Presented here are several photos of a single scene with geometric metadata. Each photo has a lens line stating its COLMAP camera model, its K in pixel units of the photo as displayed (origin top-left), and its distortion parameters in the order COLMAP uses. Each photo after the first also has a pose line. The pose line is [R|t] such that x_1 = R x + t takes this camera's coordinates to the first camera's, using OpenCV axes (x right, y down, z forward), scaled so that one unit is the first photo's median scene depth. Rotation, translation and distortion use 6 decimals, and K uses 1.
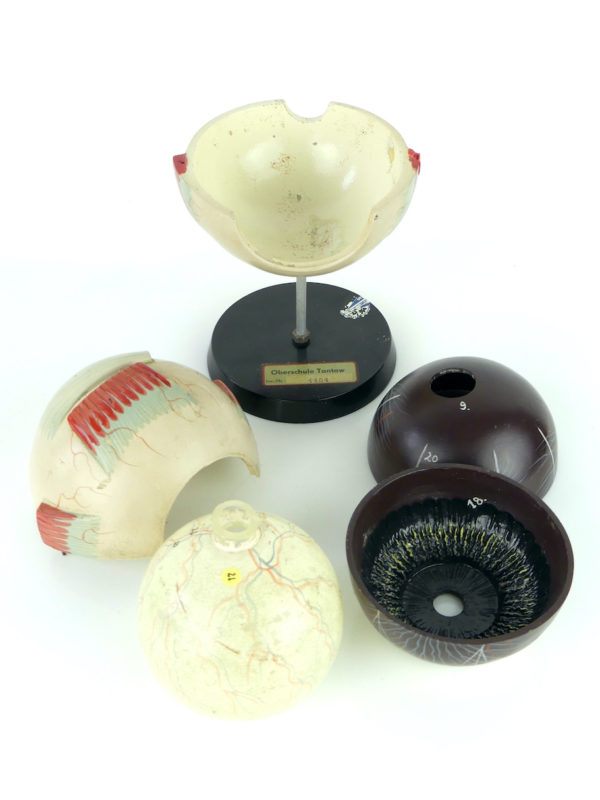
lens RADIAL K [[995.6, 0, 300.0], [0, 995.6, 400.0], [0, 0, 1]] dist [-0.091424, -0.005295]
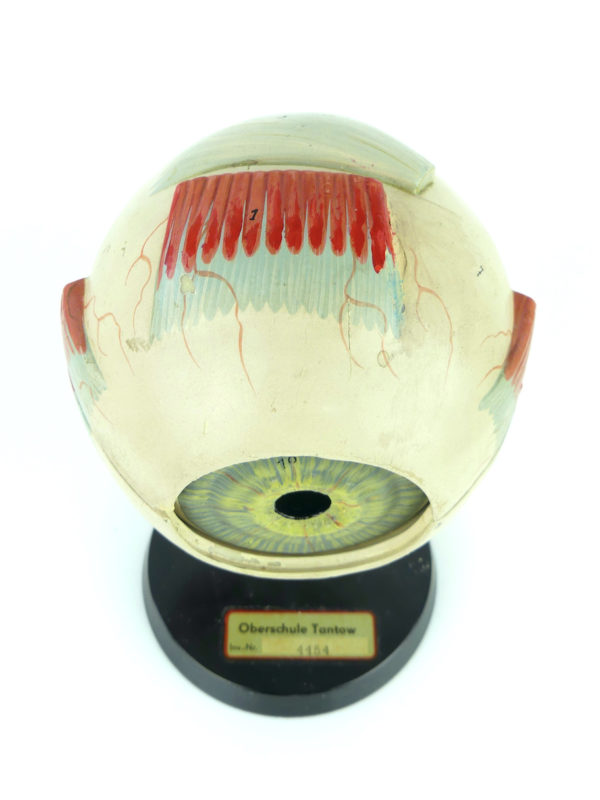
lens RADIAL K [[995.6, 0, 300.0], [0, 995.6, 400.0], [0, 0, 1]] dist [-0.091424, -0.005295]
pose [[0.669427, 0.690582, -0.273795, 0.008175], [-0.556513, 0.710328, 0.430962, -0.148394], [0.492098, -0.136128, 0.859830, 0.605437]]
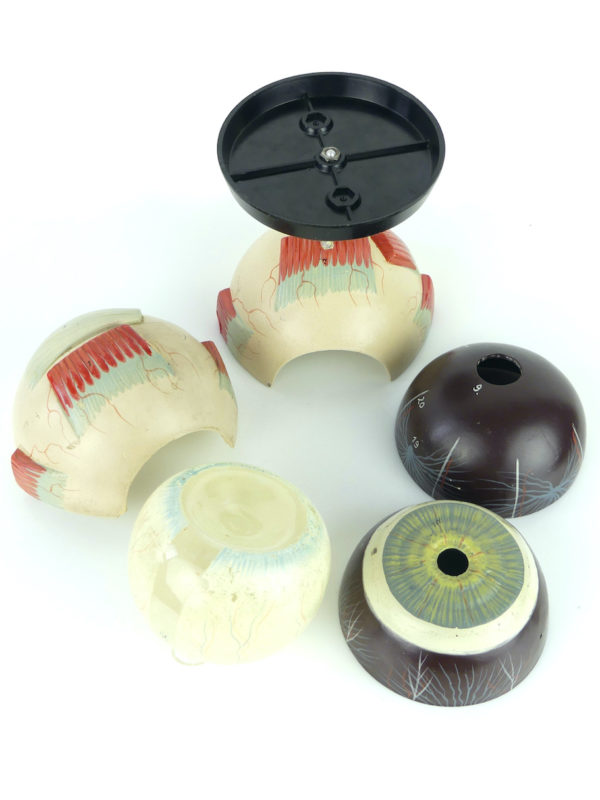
lens RADIAL K [[995.6, 0, 300.0], [0, 995.6, 400.0], [0, 0, 1]] dist [-0.091424, -0.005295]
pose [[0.987688, 0.142067, -0.065488, 0.093171], [-0.130447, 0.979031, 0.156469, -0.149670], [0.086344, -0.146000, 0.985509, 0.015435]]
